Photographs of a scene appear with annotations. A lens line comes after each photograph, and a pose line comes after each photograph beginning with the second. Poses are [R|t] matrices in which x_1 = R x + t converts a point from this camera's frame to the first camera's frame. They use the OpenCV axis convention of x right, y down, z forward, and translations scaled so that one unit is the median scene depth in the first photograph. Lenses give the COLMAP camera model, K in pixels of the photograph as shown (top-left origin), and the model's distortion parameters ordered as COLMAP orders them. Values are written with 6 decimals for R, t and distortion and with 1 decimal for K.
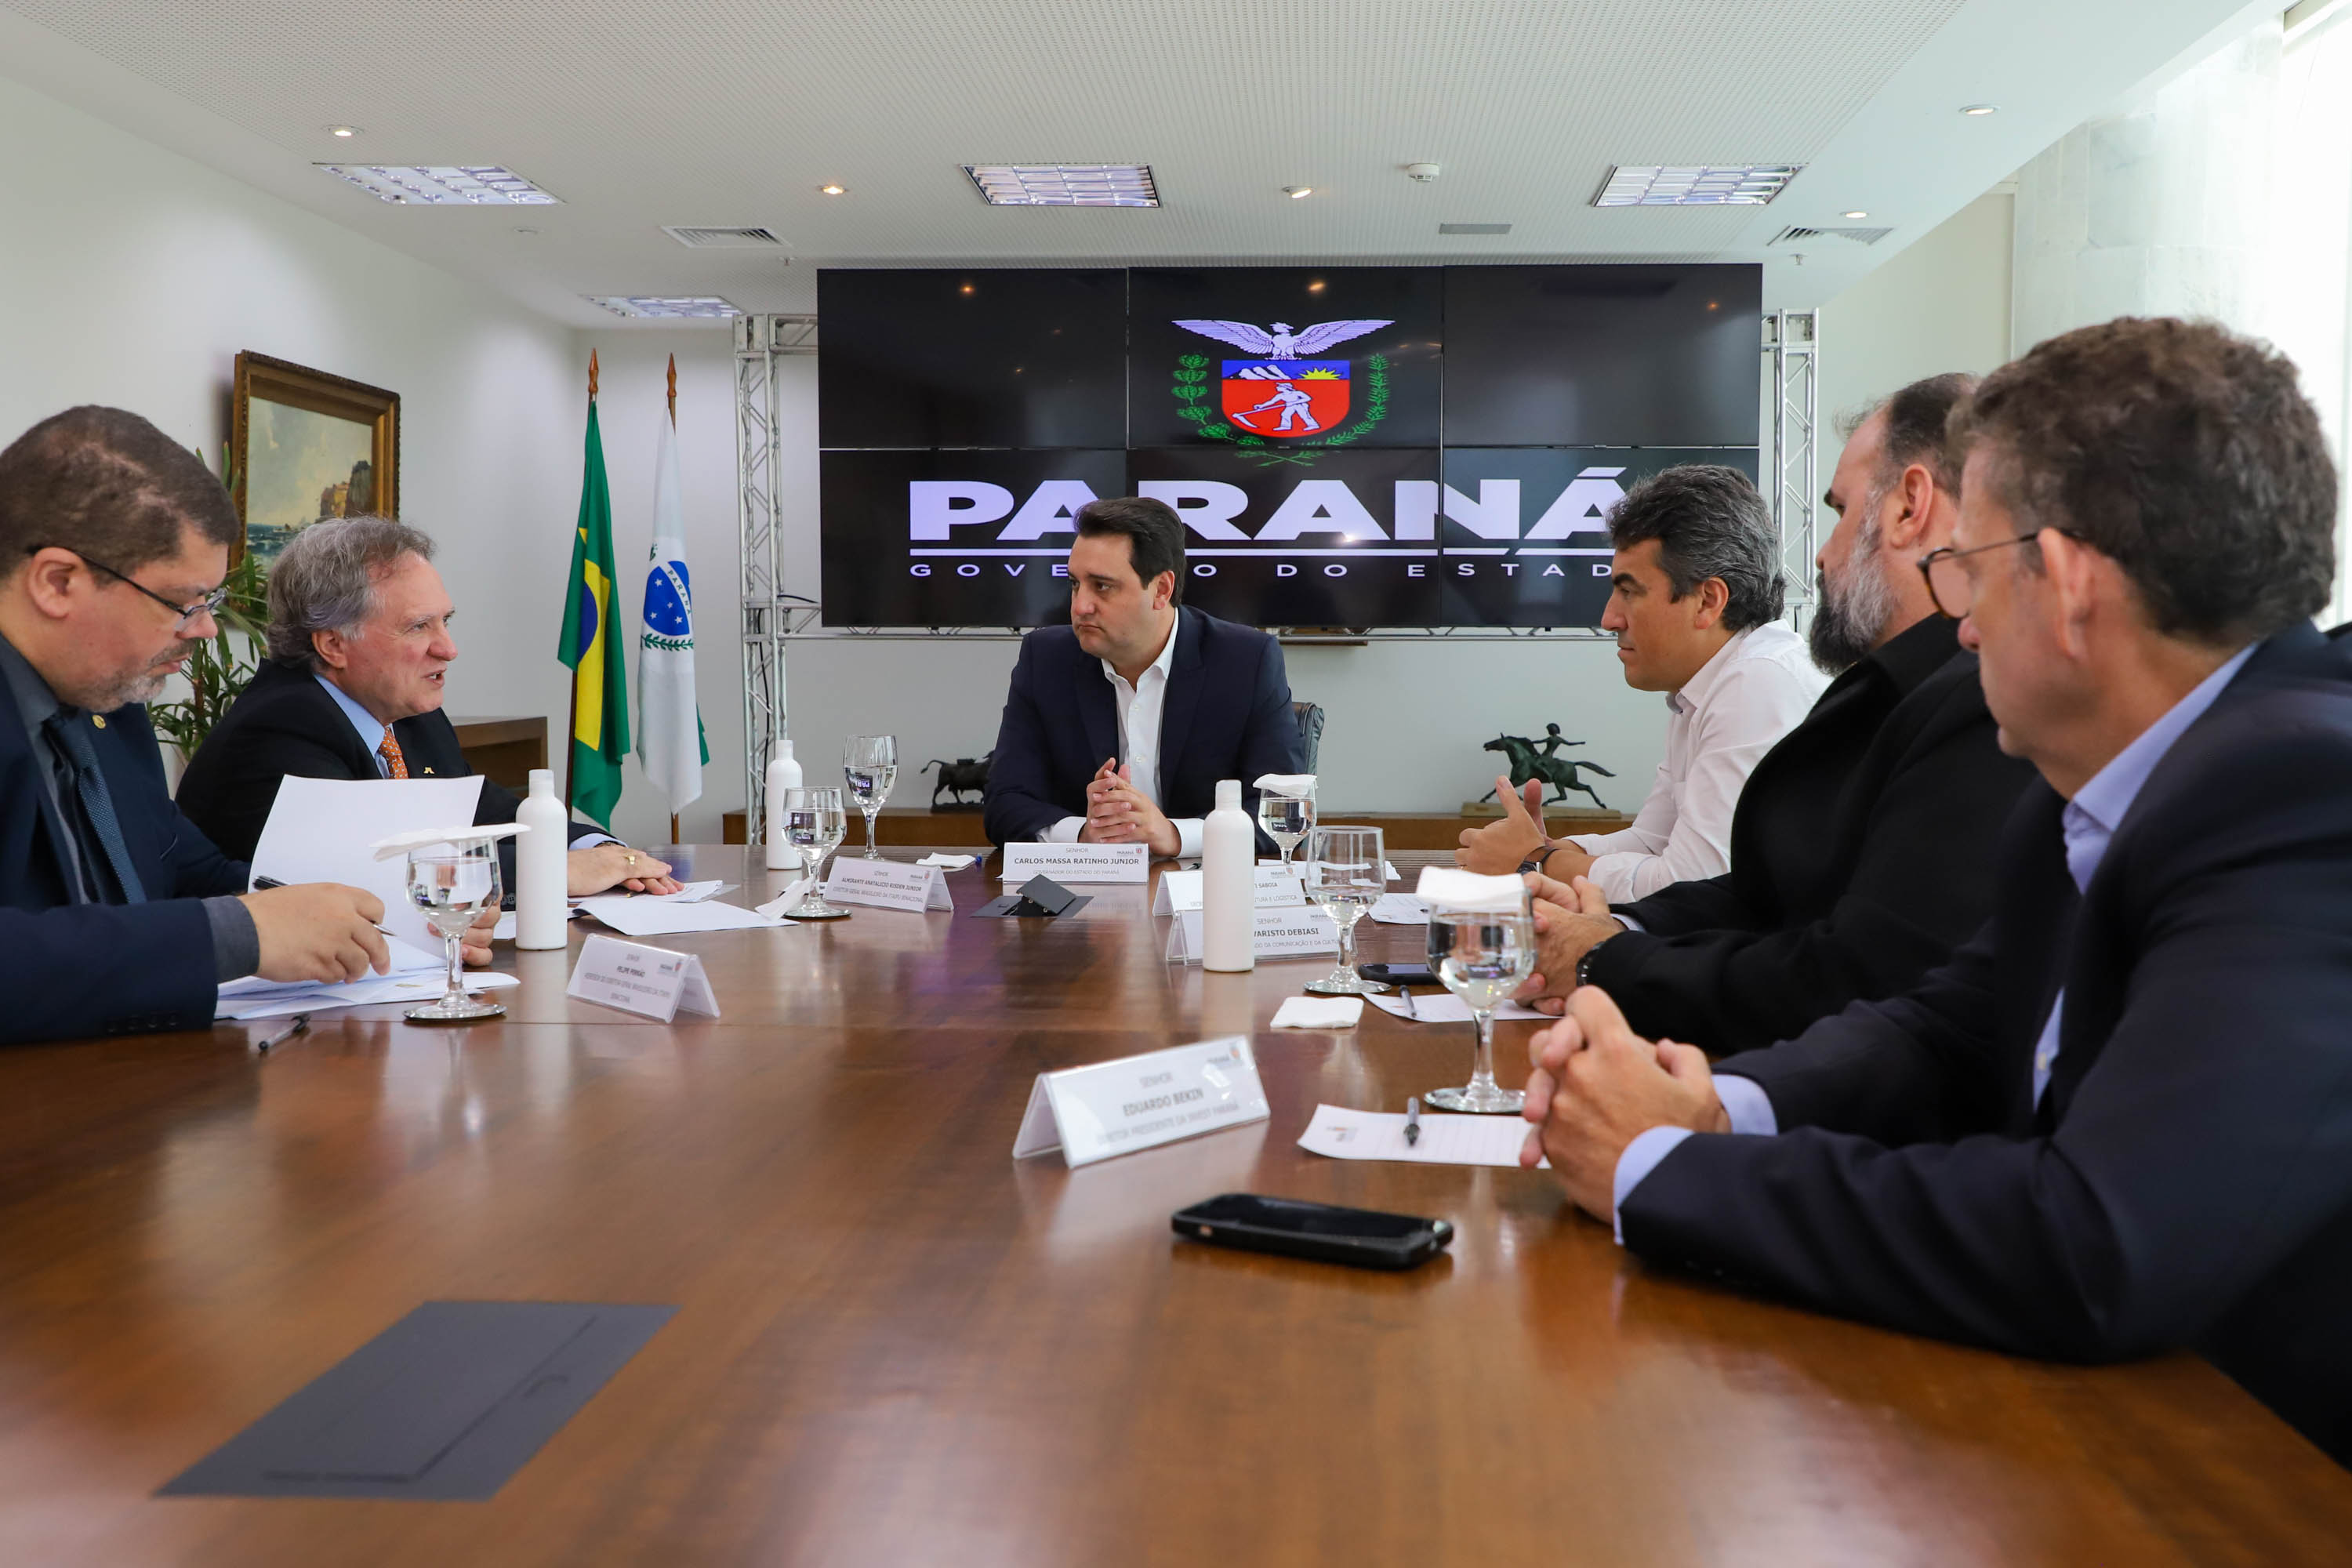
lens RADIAL K [[2246.8, 0, 1226.2], [0, 2246.8, 763.7], [0, 0, 1]] dist [0.053115, 0.000000]
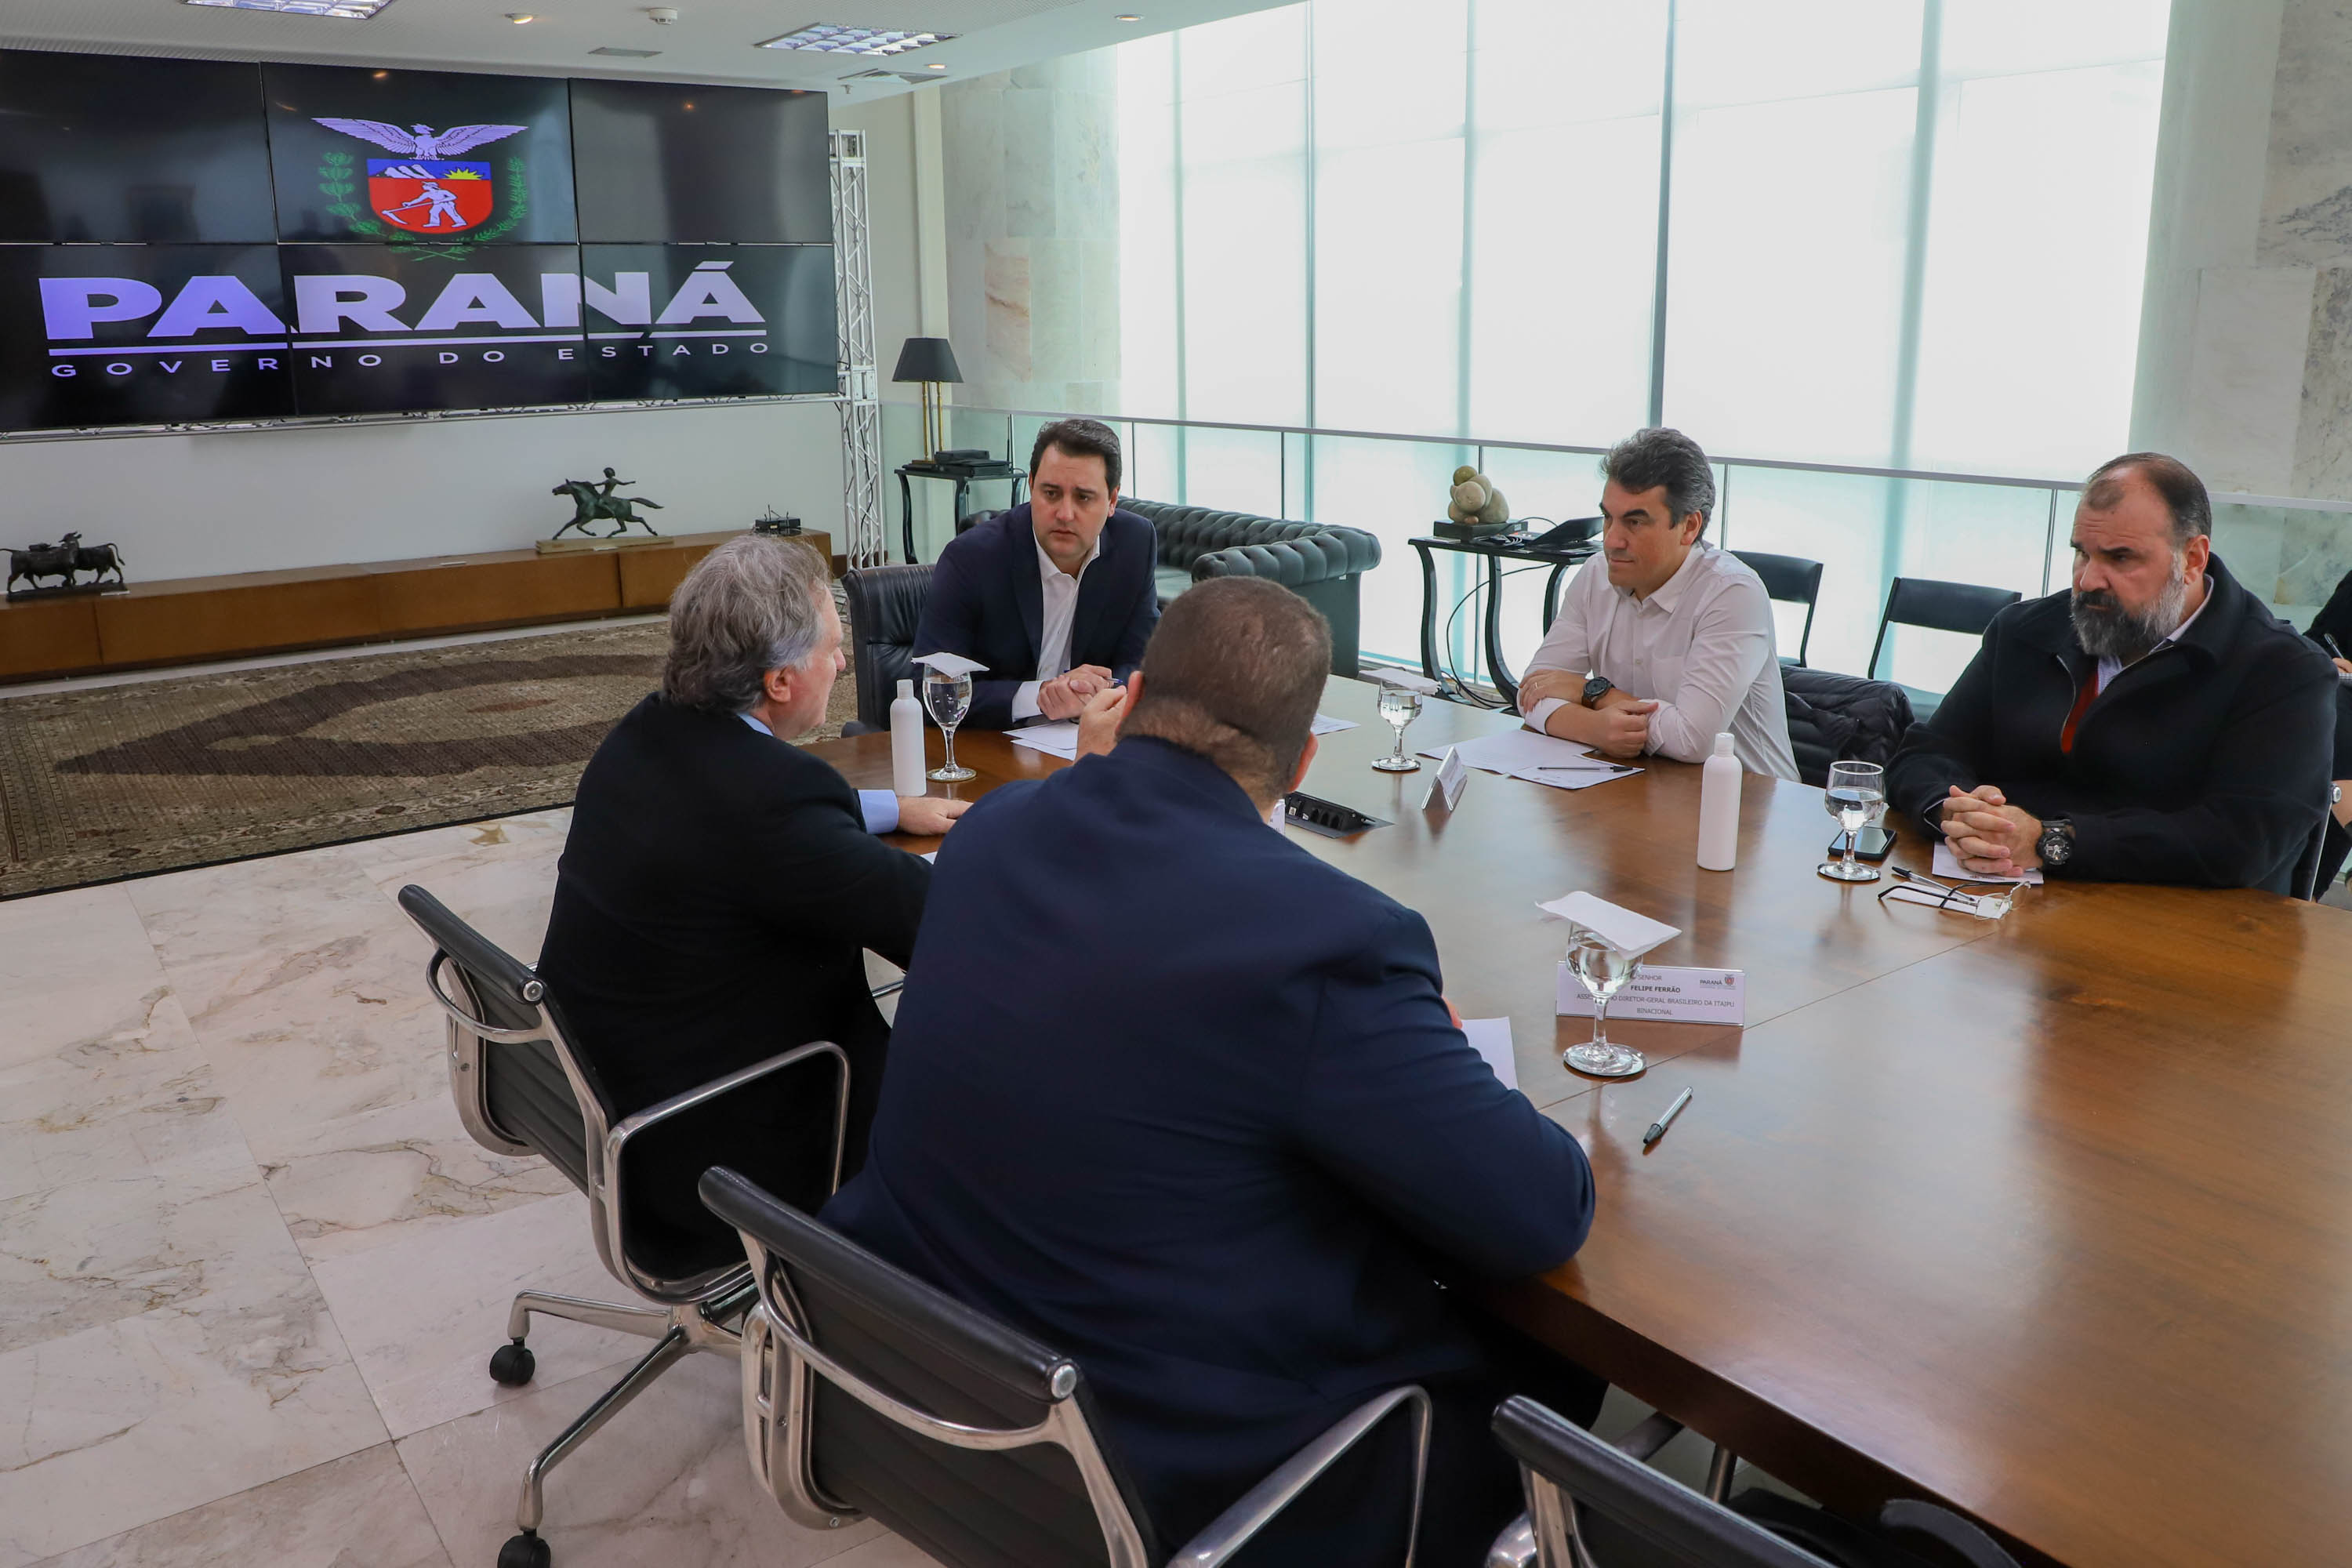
lens RADIAL K [[1787.7, 0, 1098.2], [0, 1787.7, 729.7], [0, 0, 1]] dist [-0.045122, 0.039360]
pose [[0.796113, -0.156836, 0.584471, -0.256945], [0.049931, 0.979563, 0.194843, -0.061614], [-0.603084, -0.125933, 0.787674, 0.104861]]
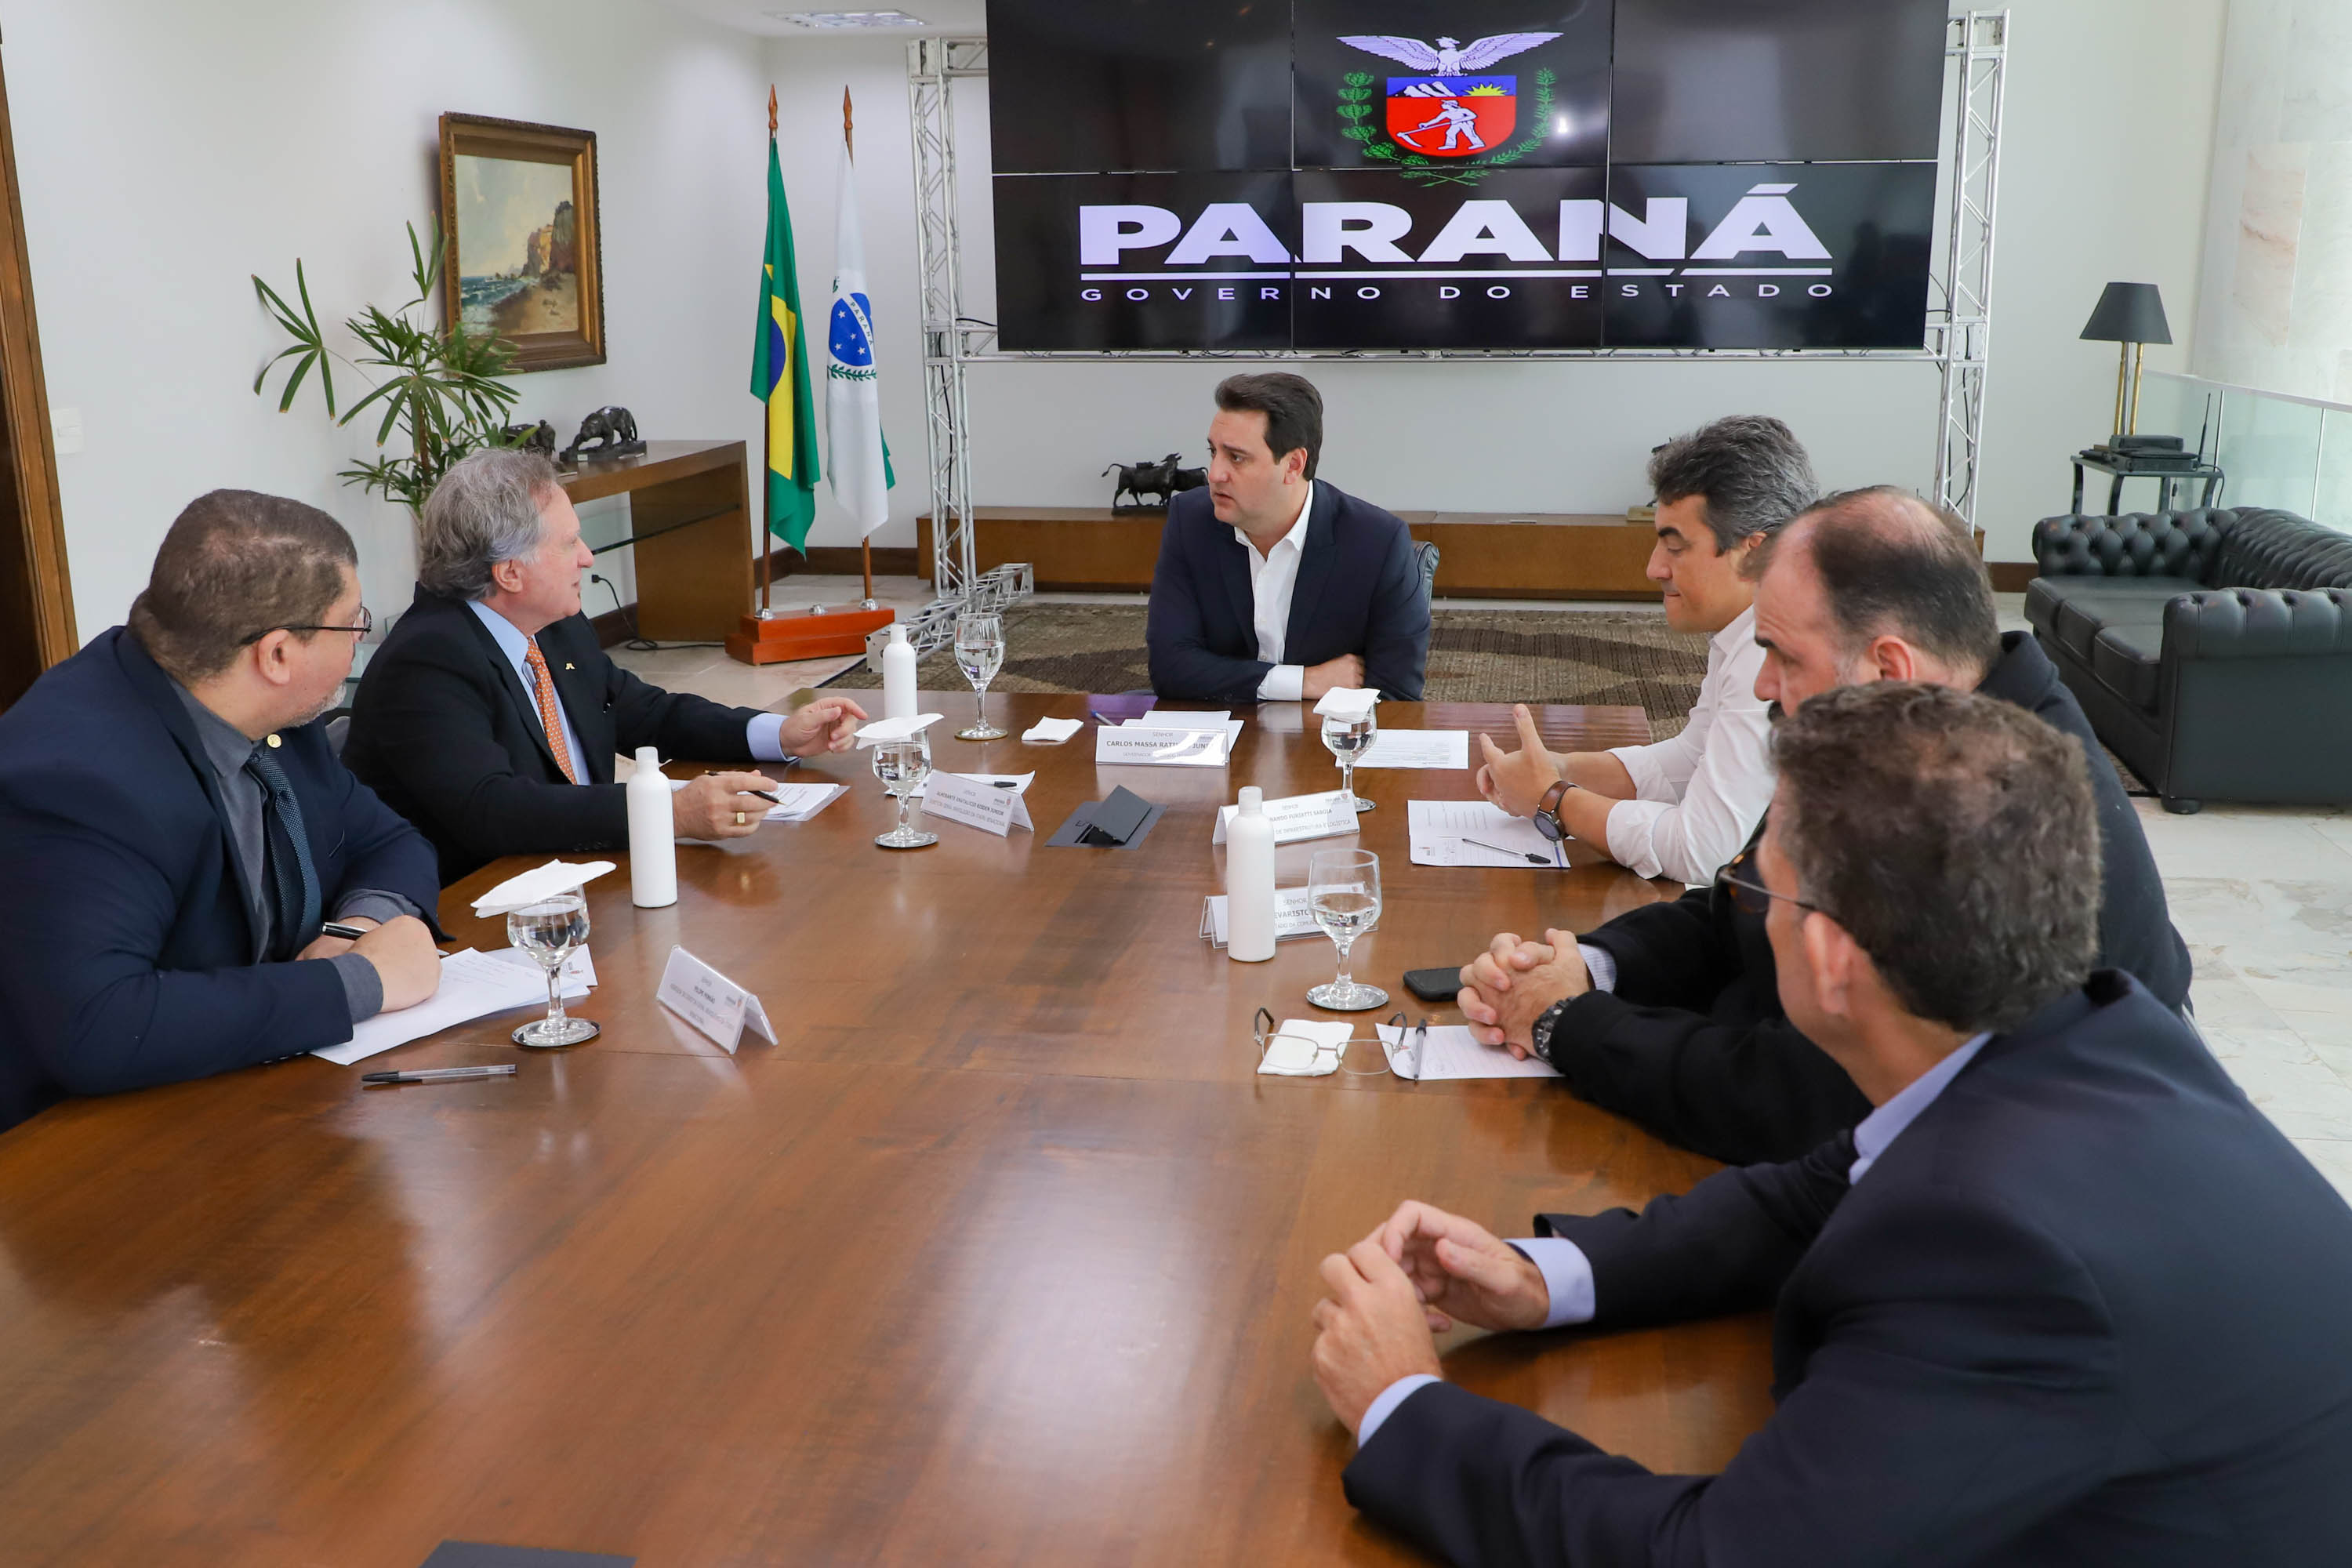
lens RADIAL K [[2188.1, 0, 1197.8], [0, 2188.1, 759.6], [0, 0, 1]] dist [0.018847, 0.000000]
pose [[0.993898, 0.012918, -0.109540, 0.025127], [0.006457, 0.984600, 0.174704, -0.052533], [0.110110, -0.174346, 0.978509, -0.009112]]
